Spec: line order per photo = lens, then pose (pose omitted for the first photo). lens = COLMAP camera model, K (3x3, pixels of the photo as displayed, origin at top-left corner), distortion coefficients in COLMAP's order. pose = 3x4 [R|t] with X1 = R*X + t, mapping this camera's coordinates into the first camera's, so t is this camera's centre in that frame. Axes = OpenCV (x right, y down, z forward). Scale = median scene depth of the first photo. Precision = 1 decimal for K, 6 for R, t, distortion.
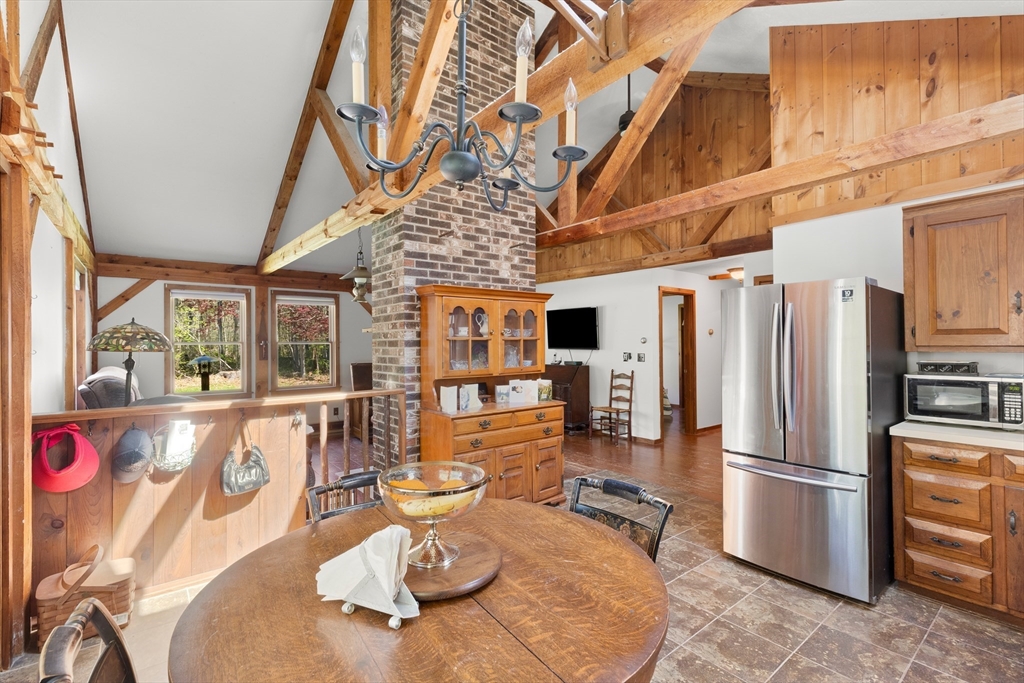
lens RADIAL K [[468.3, 0, 510.4], [0, 468.3, 340.2], [0, 0, 1]] dist [-0.000951, 0.000940]
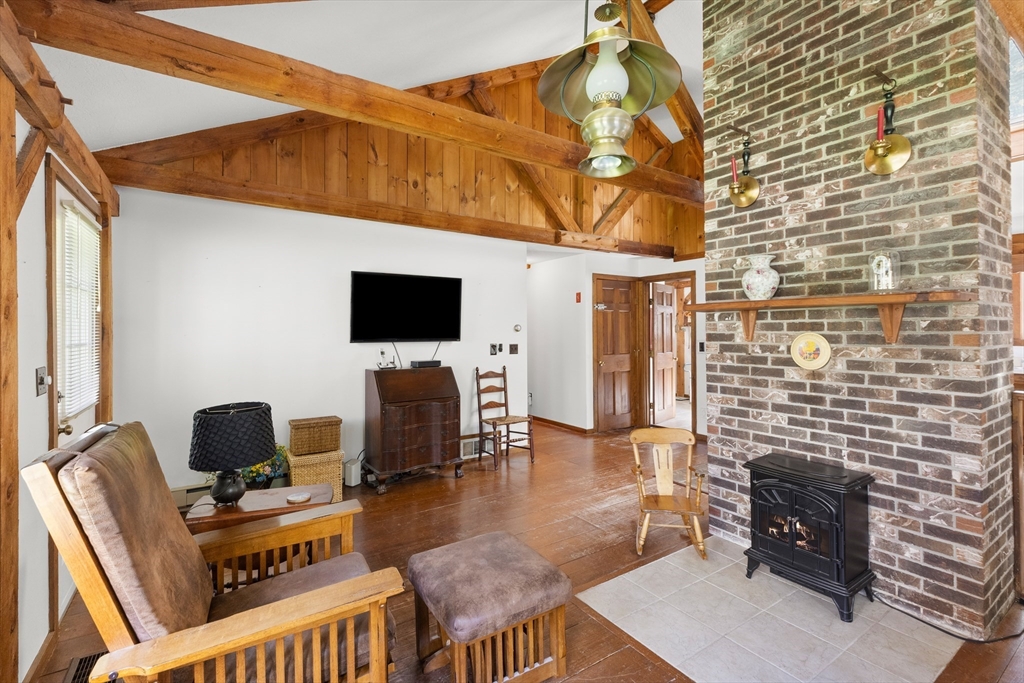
lens RADIAL K [[468.3, 0, 524.1], [0, 468.3, 325.9], [0, 0, 1]] dist [-0.000951, 0.000940]
pose [[0.087276, 0.014760, 0.996075, -0.569838], [0.001348, 0.999888, -0.014934, 0.009977], [-0.996183, 0.002646, 0.087246, 0.978390]]
